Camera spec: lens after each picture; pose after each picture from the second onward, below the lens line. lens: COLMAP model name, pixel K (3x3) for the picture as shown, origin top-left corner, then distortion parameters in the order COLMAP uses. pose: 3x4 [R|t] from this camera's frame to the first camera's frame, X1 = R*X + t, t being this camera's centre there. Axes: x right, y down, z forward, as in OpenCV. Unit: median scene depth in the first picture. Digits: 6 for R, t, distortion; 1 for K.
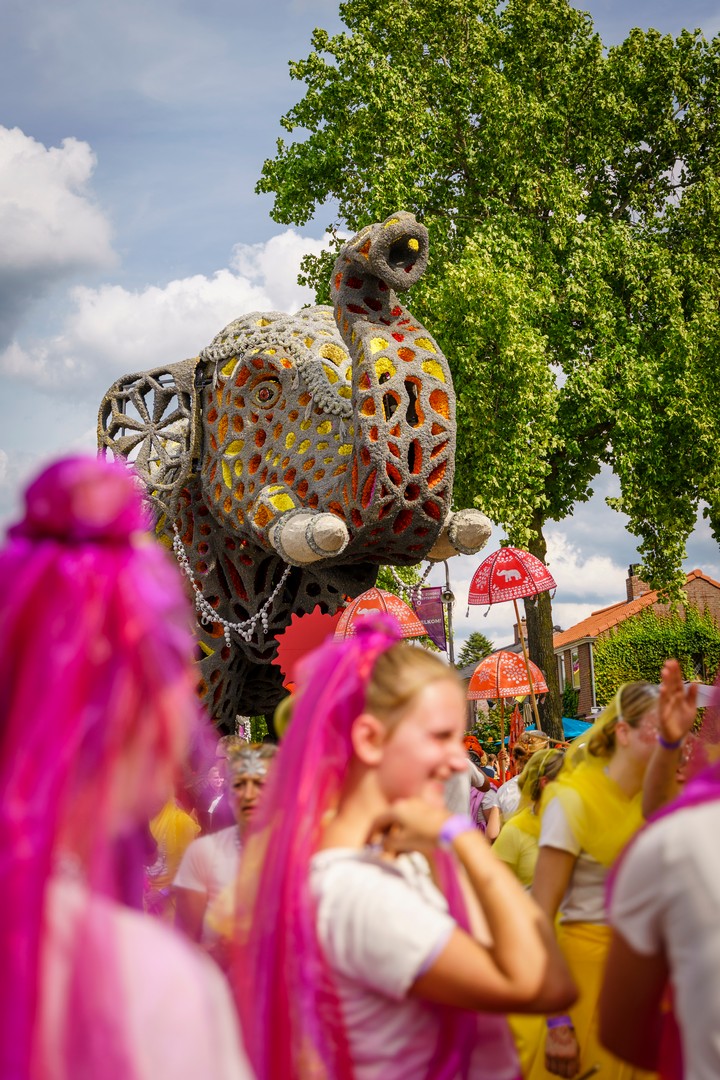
lens RADIAL K [[1792.9, 0, 360.0], [0, 1792.9, 540.0], [0, 0, 1]] dist [0.000688, -0.008377]
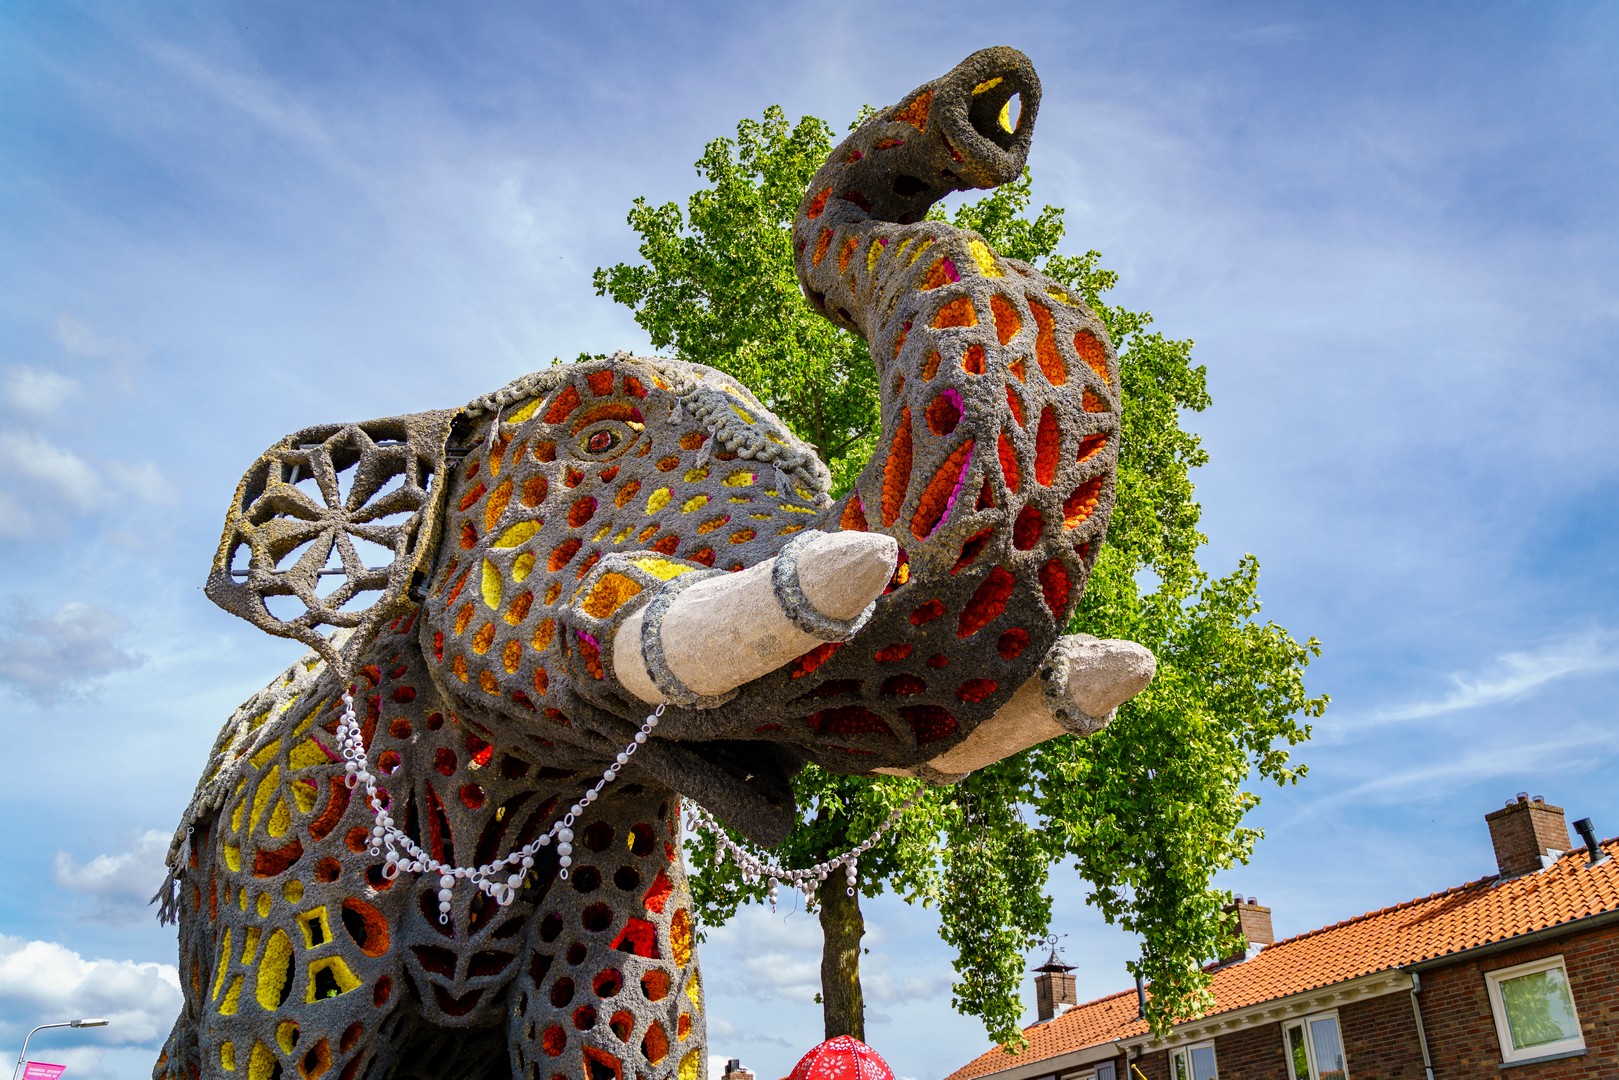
lens RADIAL K [[1350.8, 0, 845.0], [0, 1350.8, 552.8], [0, 0, 1]] dist [-0.003780, -0.004077]
pose [[0.947458, 0.195815, 0.252942, -0.079245], [-0.089095, 0.920992, -0.379256, 0.089888], [-0.307221, 0.336794, 0.890048, 0.646762]]
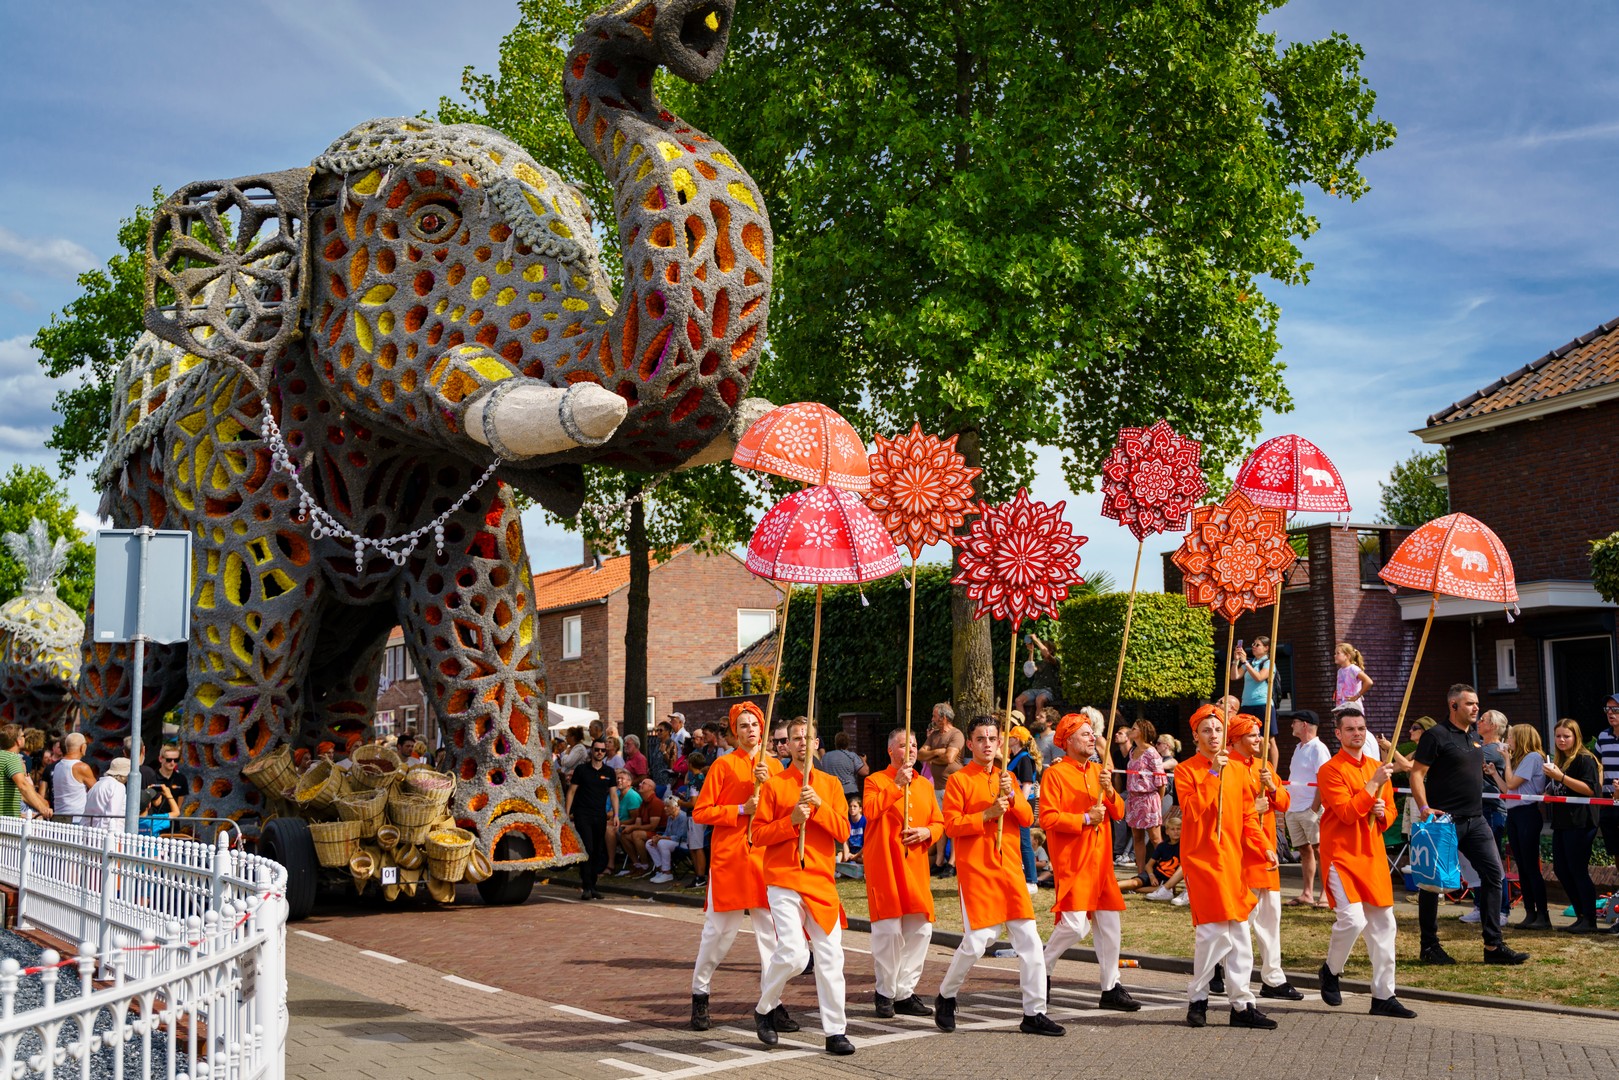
lens RADIAL K [[1739.5, 0, 806.9], [0, 1739.5, 550.3], [0, 0, 1]] dist [-0.000879, -0.000099]
pose [[0.929167, 0.050853, 0.366146, -0.161408], [-0.056695, 0.998378, 0.005214, 0.036425], [-0.365287, -0.025603, 0.930543, 0.302798]]
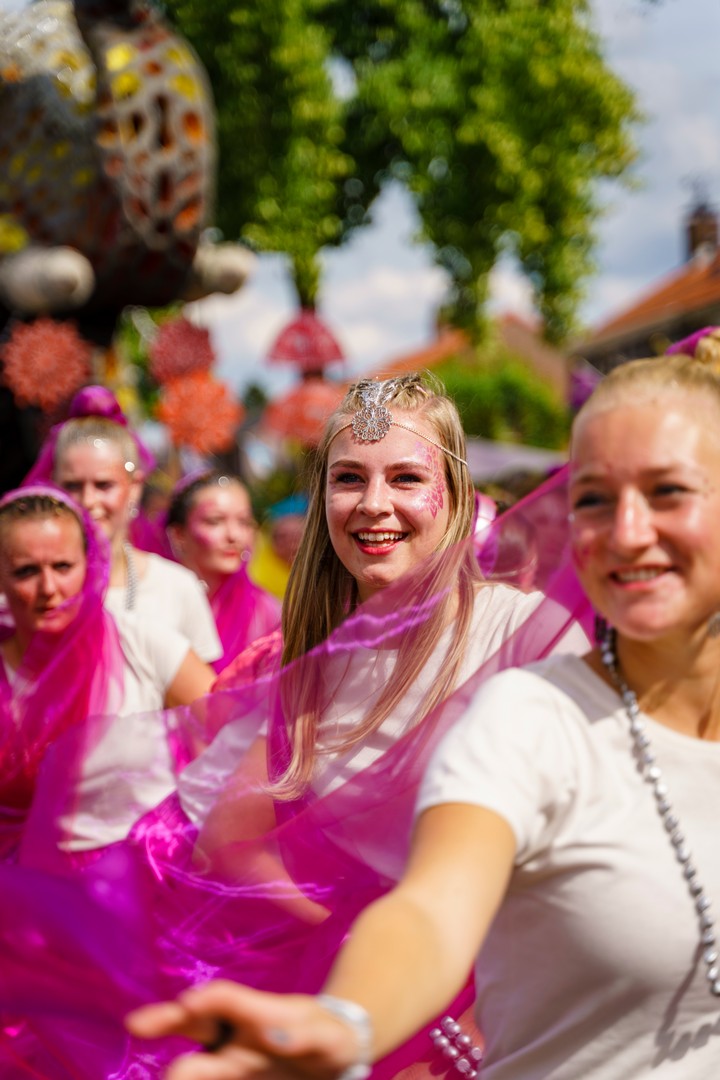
lens RADIAL K [[2363.4, 0, 360.0], [0, 2363.4, 540.0], [0, 0, 1]] dist [-0.040972, -0.723100]
pose [[0.994277, -0.009035, 0.106447, 0.001457], [-0.003621, 0.992994, 0.118110, -0.011168], [-0.106769, -0.117820, 0.987279, -0.137235]]
